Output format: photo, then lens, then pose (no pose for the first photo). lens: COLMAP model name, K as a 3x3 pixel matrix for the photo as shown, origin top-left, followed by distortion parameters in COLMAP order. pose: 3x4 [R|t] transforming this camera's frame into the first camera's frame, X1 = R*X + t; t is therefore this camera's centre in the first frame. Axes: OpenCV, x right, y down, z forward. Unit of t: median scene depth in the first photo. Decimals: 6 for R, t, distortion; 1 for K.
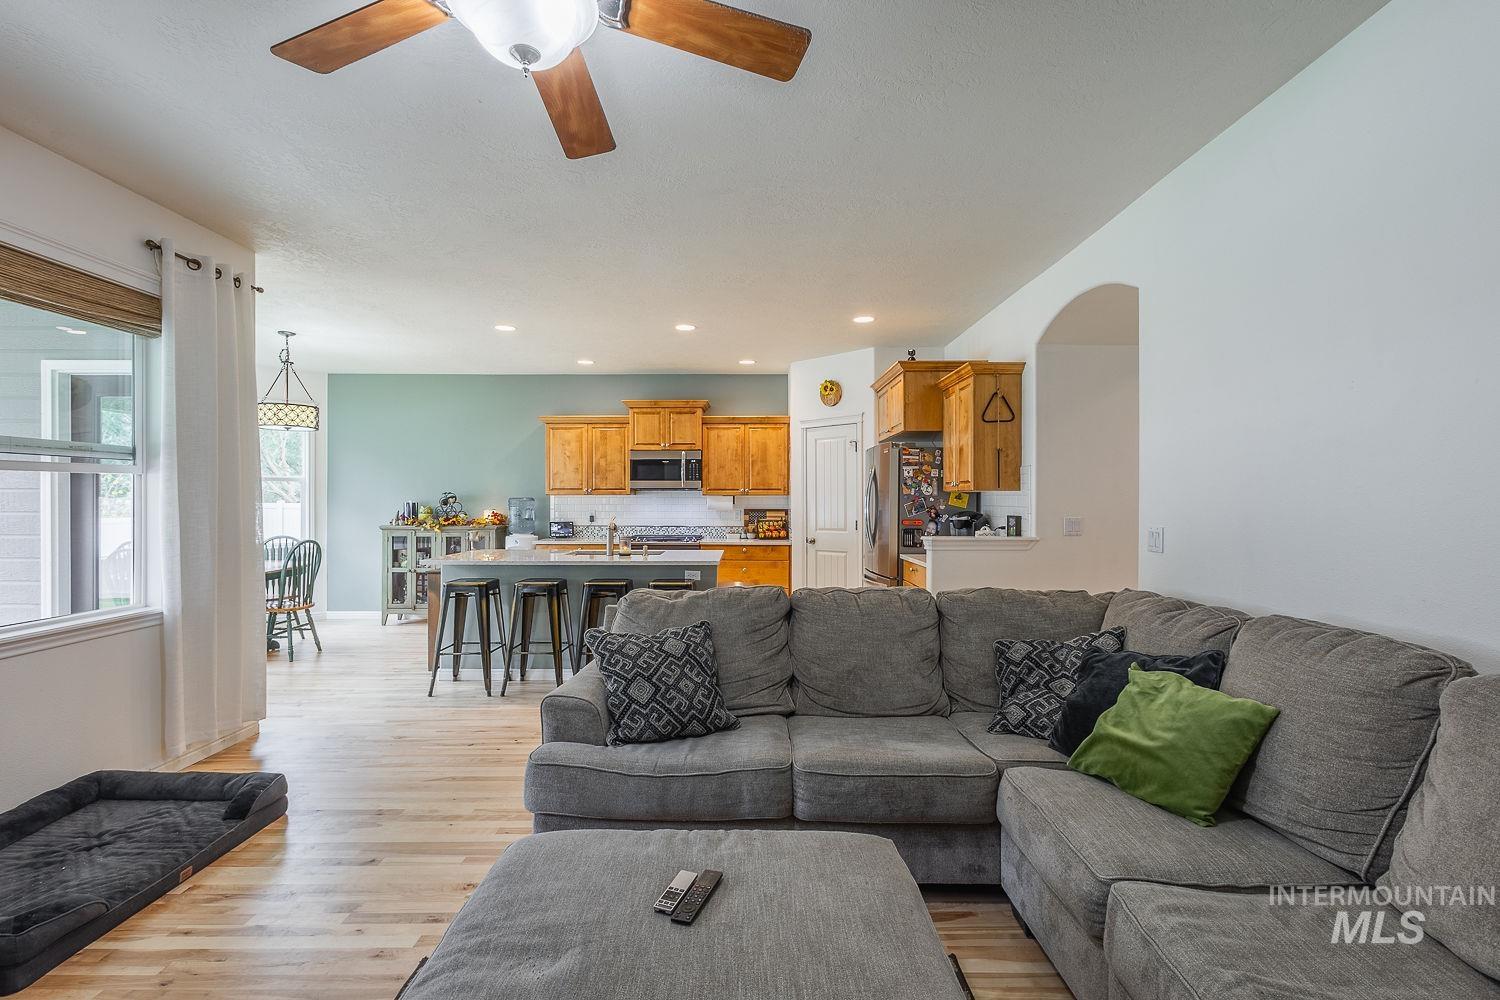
lens RADIAL K [[696.6, 0, 753.0], [0, 696.6, 499.6], [0, 0, 1]] dist [0.003903, 0.000374]
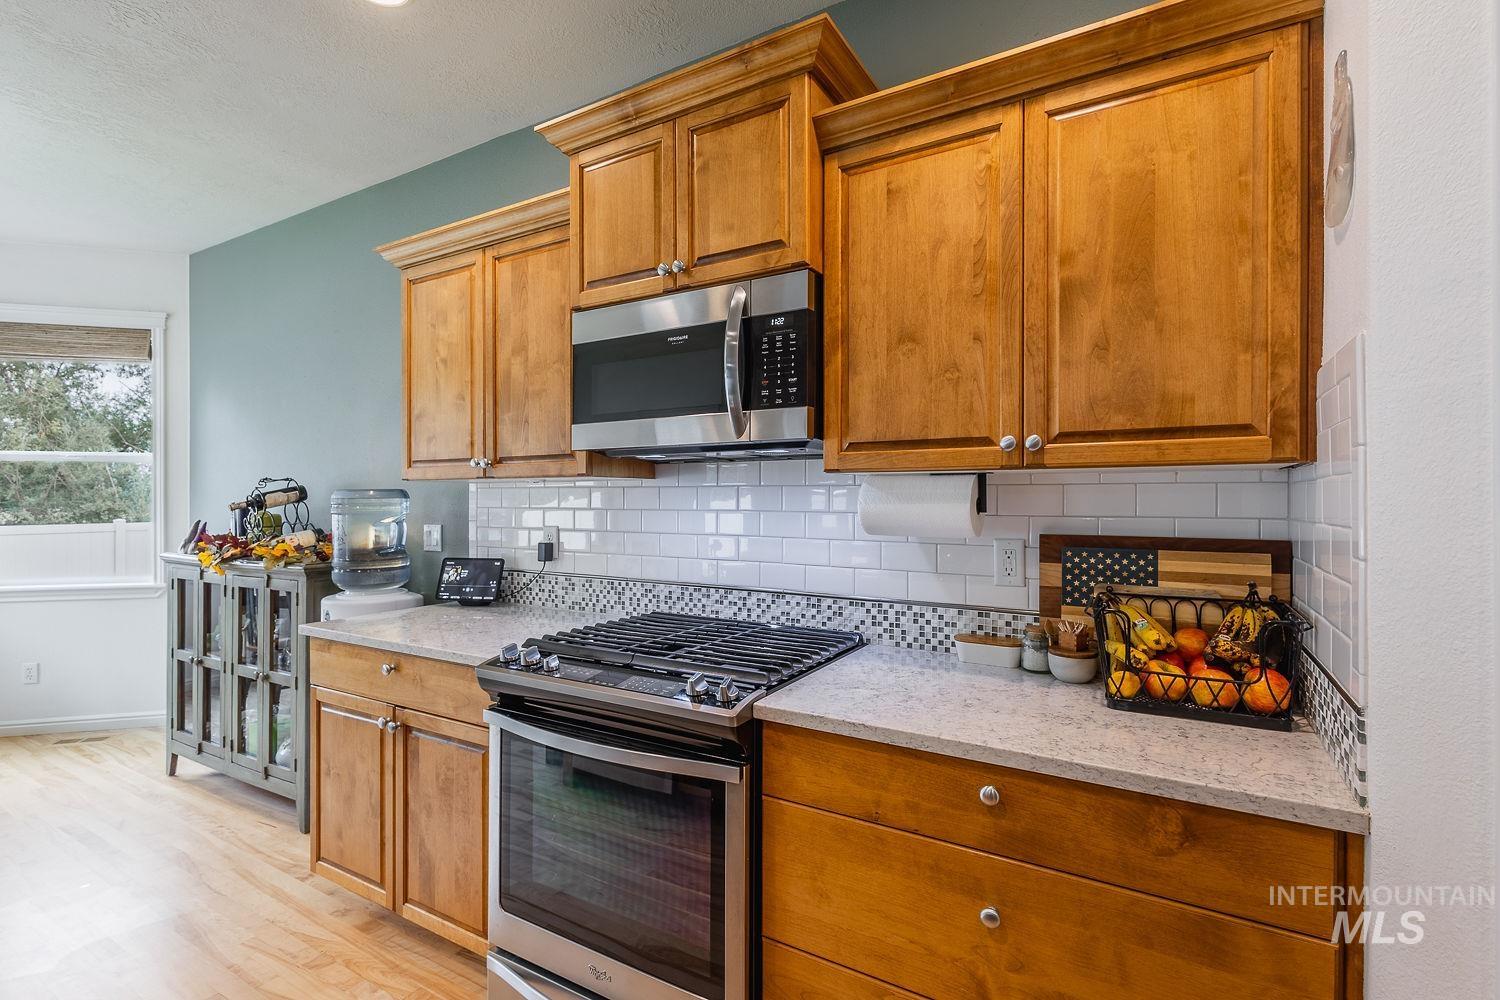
lens RADIAL K [[696.6, 0, 753.0], [0, 696.6, 499.6], [0, 0, 1]] dist [0.003903, 0.000374]
pose [[0.859457, 0.000506, -0.511208, 0.022792], [0.000445, 0.999998, 0.001739, 0.002116], [0.511208, -0.001722, 0.859455, 0.796584]]
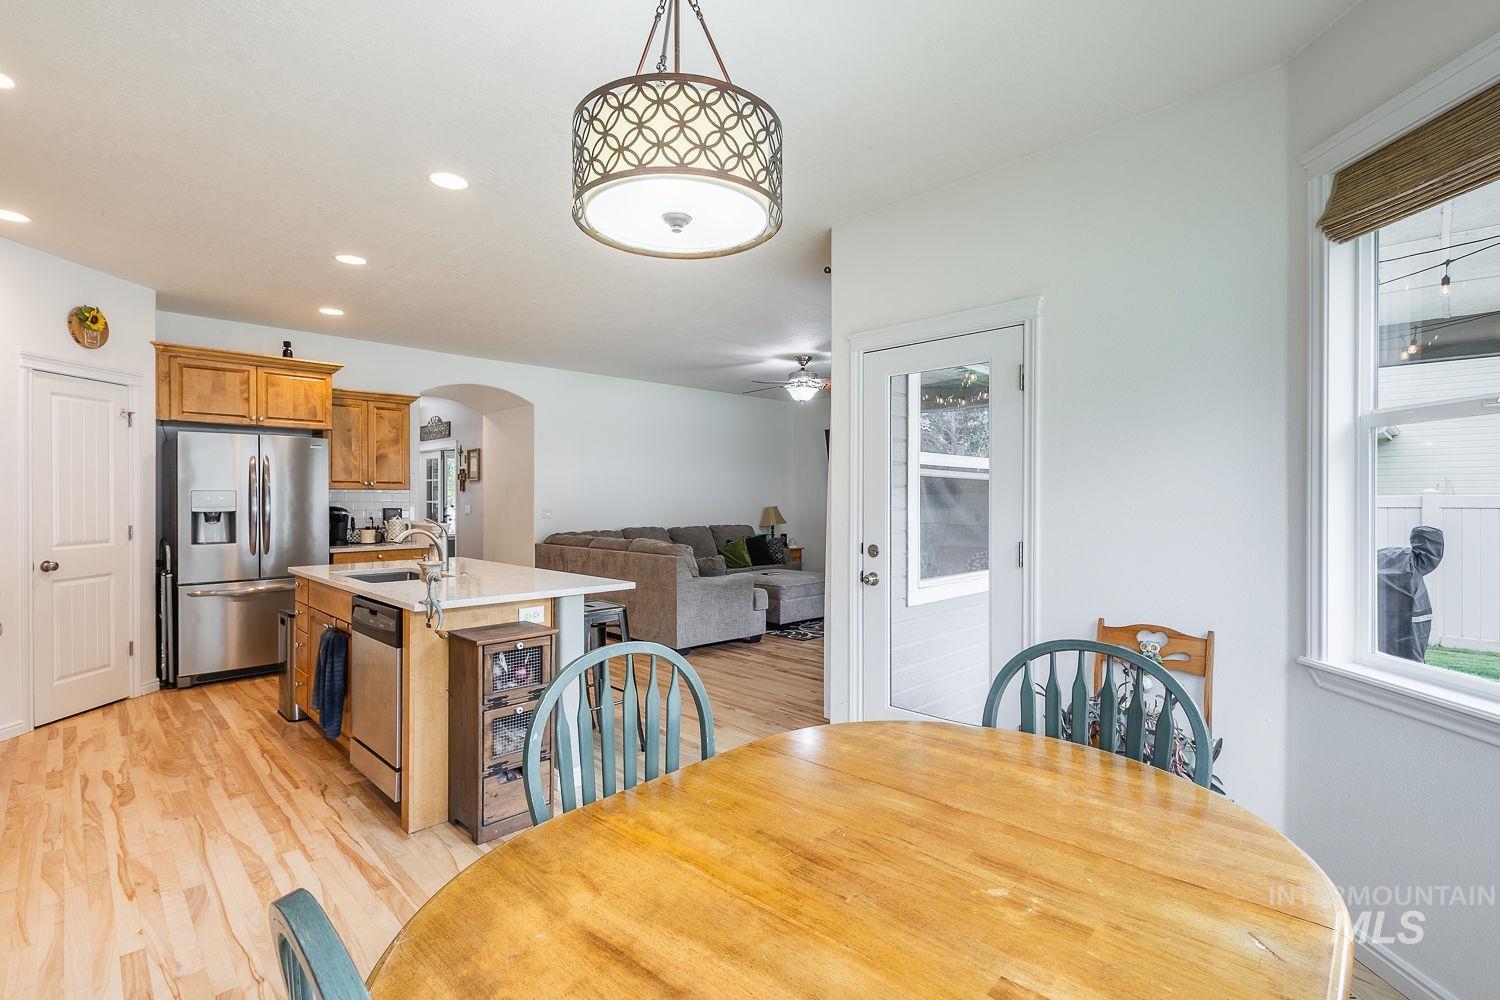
lens RADIAL K [[689.9, 0, 750.0], [0, 689.9, 500.0], [0, 0, 1]] dist [0.002814, 0.000012]
pose [[-0.704714, -0.001120, 0.709490, -0.683016], [0.001577, 0.999994, 0.003146, 0.002632], [-0.709489, 0.003336, -0.704708, 0.918589]]
